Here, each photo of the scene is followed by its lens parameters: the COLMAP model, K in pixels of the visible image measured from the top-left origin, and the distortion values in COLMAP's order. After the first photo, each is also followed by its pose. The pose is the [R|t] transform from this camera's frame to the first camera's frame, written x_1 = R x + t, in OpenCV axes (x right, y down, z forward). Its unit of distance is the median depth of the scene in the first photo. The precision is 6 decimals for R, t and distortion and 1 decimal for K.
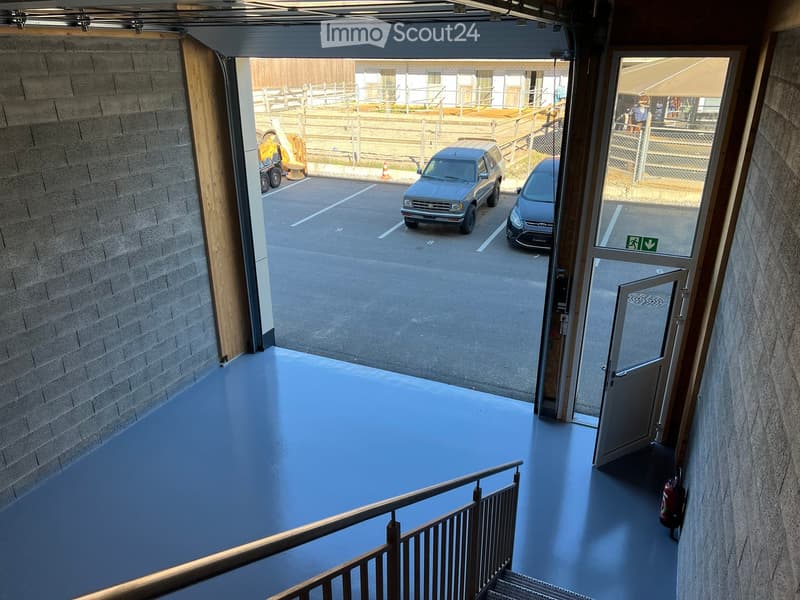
lens RADIAL K [[593.8, 0, 395.4], [0, 593.8, 305.2], [0, 0, 1]] dist [0.097275, -0.233970]
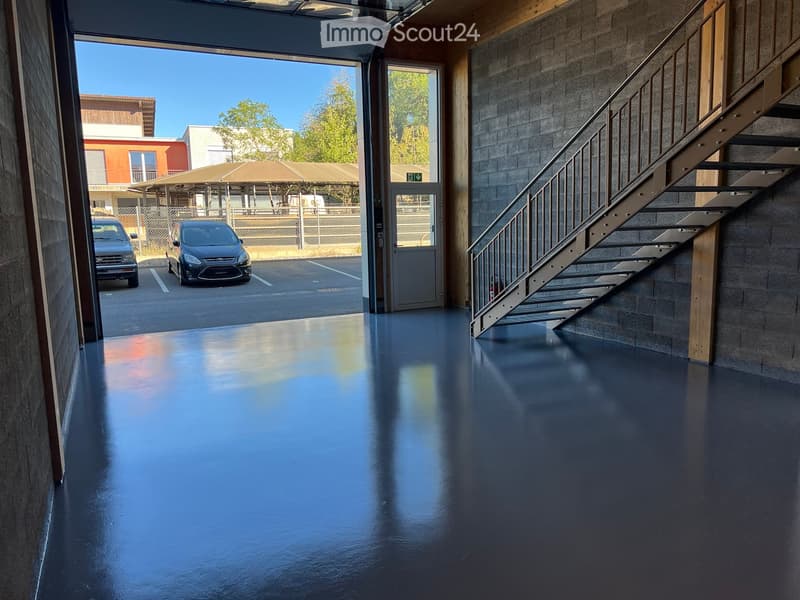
lens RADIAL K [[593.8, 0, 395.4], [0, 593.8, 305.2], [0, 0, 1]] dist [0.097275, -0.233970]
pose [[0.630853, -0.119589, 0.766631, -0.939658], [0.318204, 0.941014, -0.115056, 0.408279], [-0.707651, 0.316529, 0.631696, 0.105319]]
